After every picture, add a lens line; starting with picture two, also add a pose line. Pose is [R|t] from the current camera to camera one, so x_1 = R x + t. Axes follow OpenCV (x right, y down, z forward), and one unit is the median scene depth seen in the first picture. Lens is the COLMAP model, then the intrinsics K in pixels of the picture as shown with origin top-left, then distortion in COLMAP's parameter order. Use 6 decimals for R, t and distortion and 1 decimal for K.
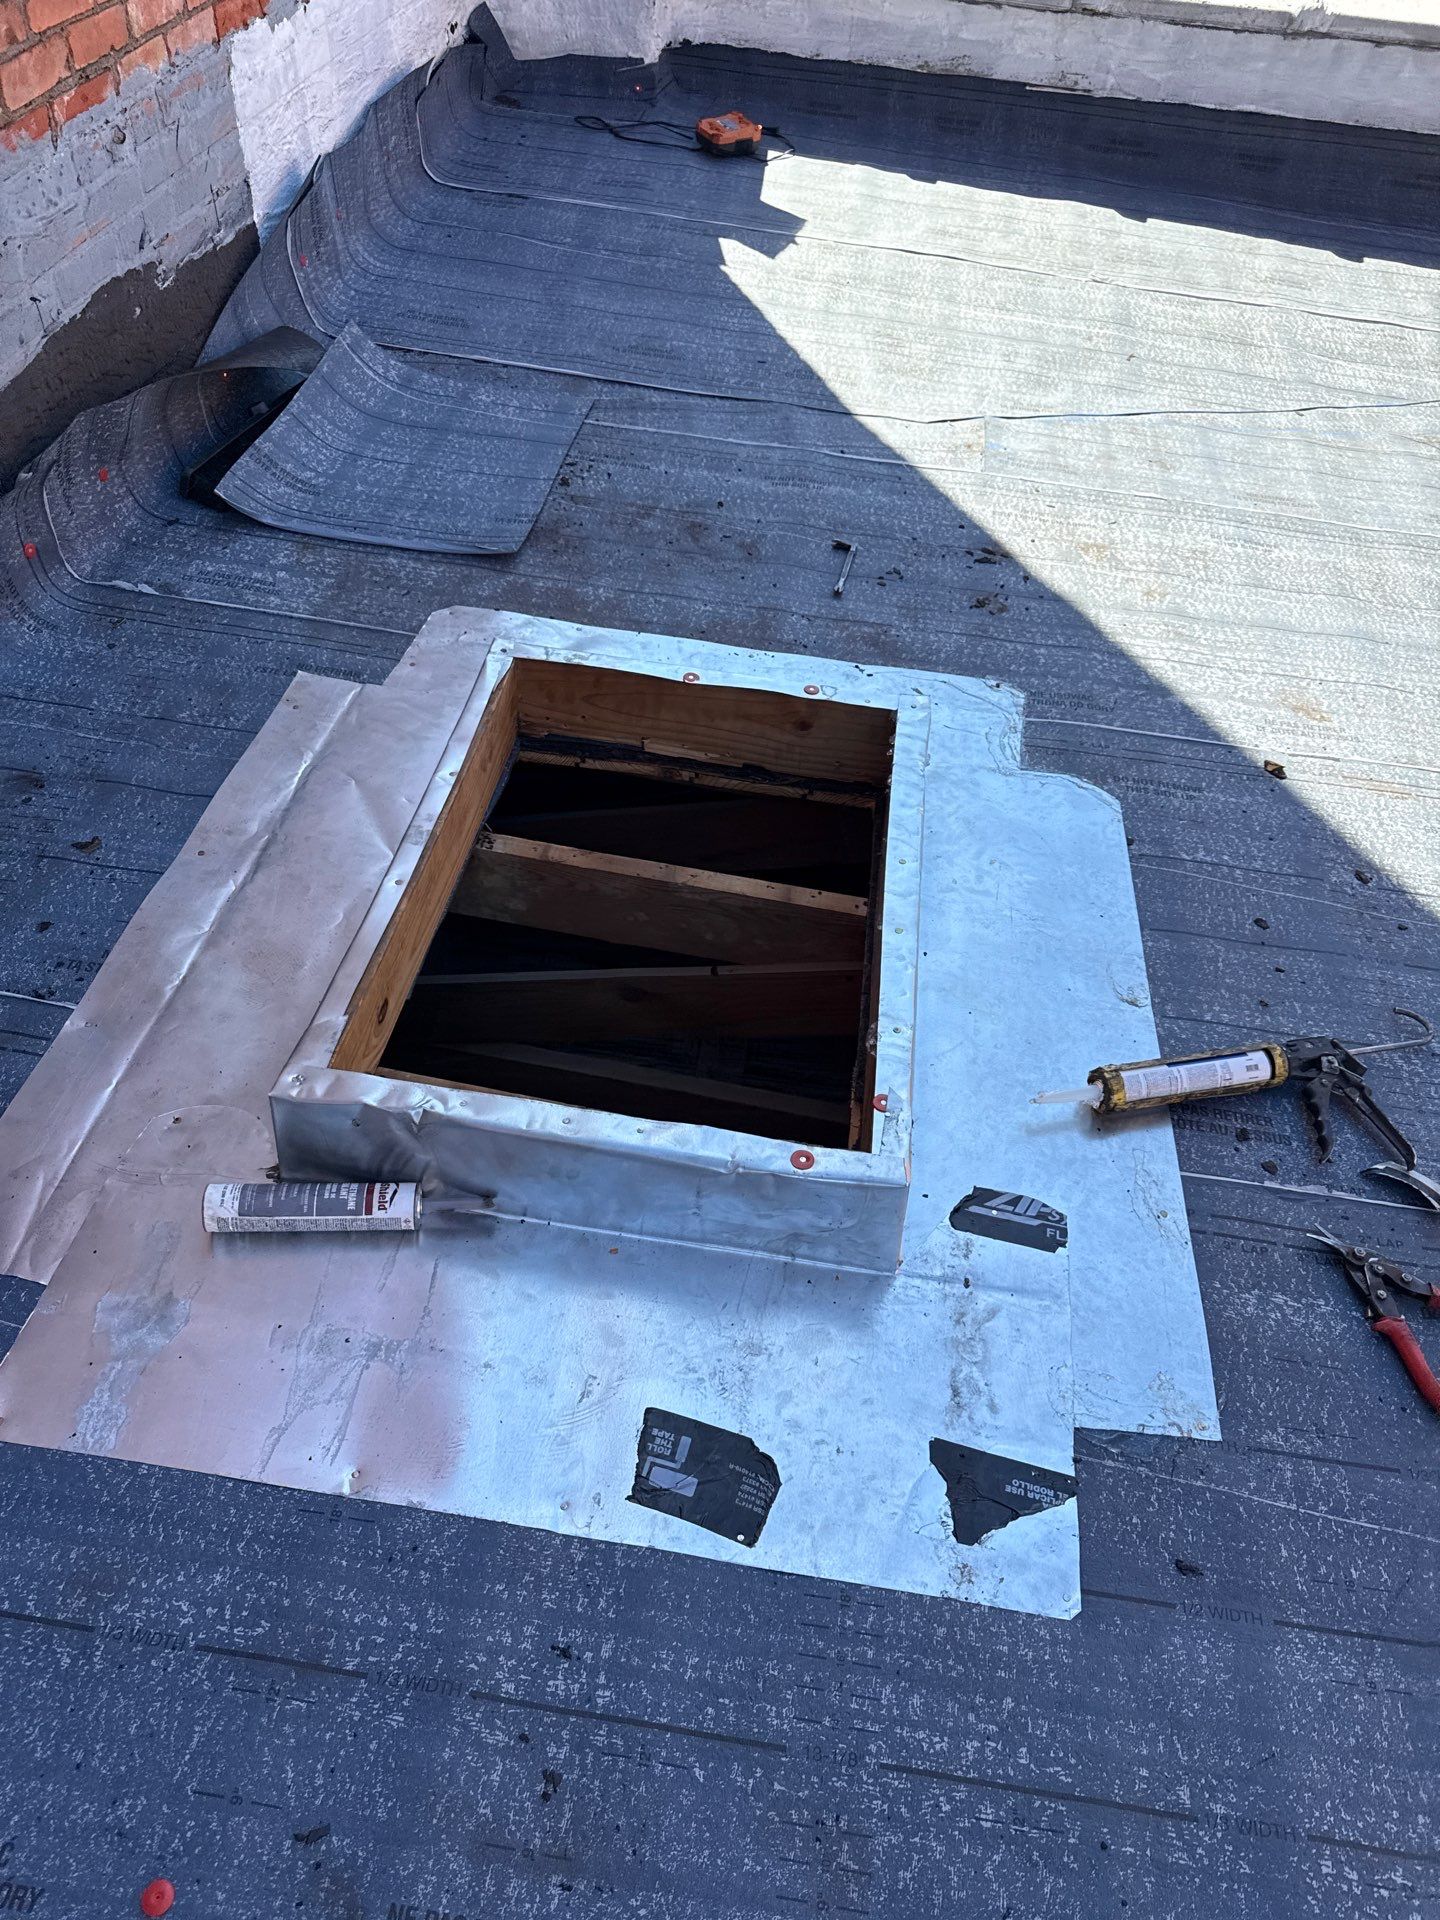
lens RADIAL K [[1464.7, 0, 720.0], [0, 1464.7, 960.0], [0, 0, 1]] dist [0.000178, -0.009040]
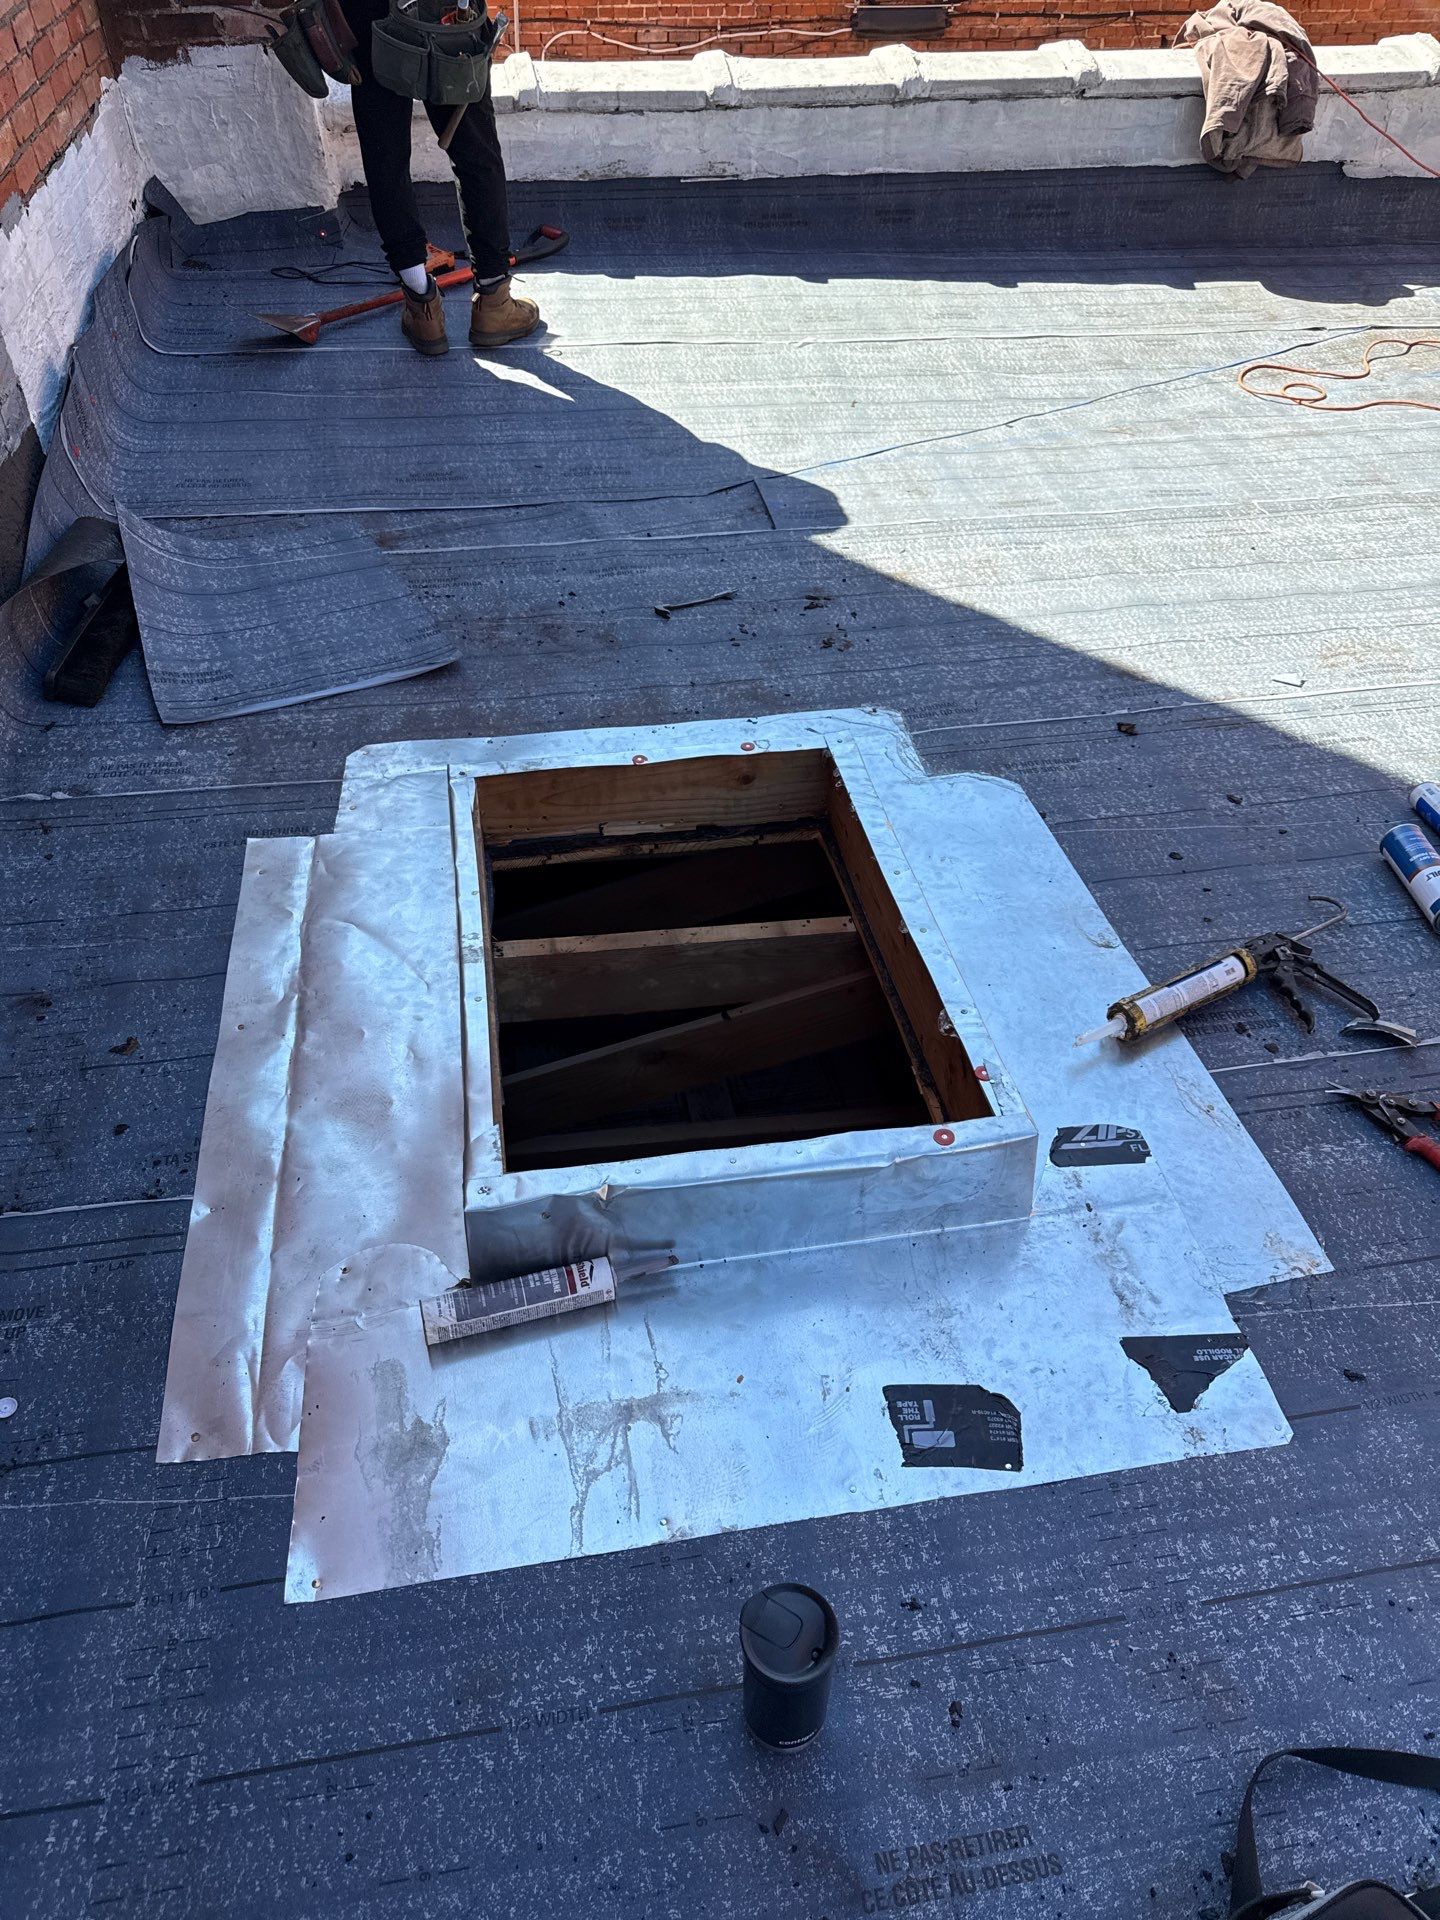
lens RADIAL K [[1478.0, 0, 720.0], [0, 1478.0, 960.0], [0, 0, 1]] dist [-0.000961, -0.013412]
pose [[0.949711, -0.243323, 0.197088, -0.233603], [0.252220, 0.967442, -0.020983, -0.012400], [-0.185565, 0.069637, 0.980161, -0.076872]]
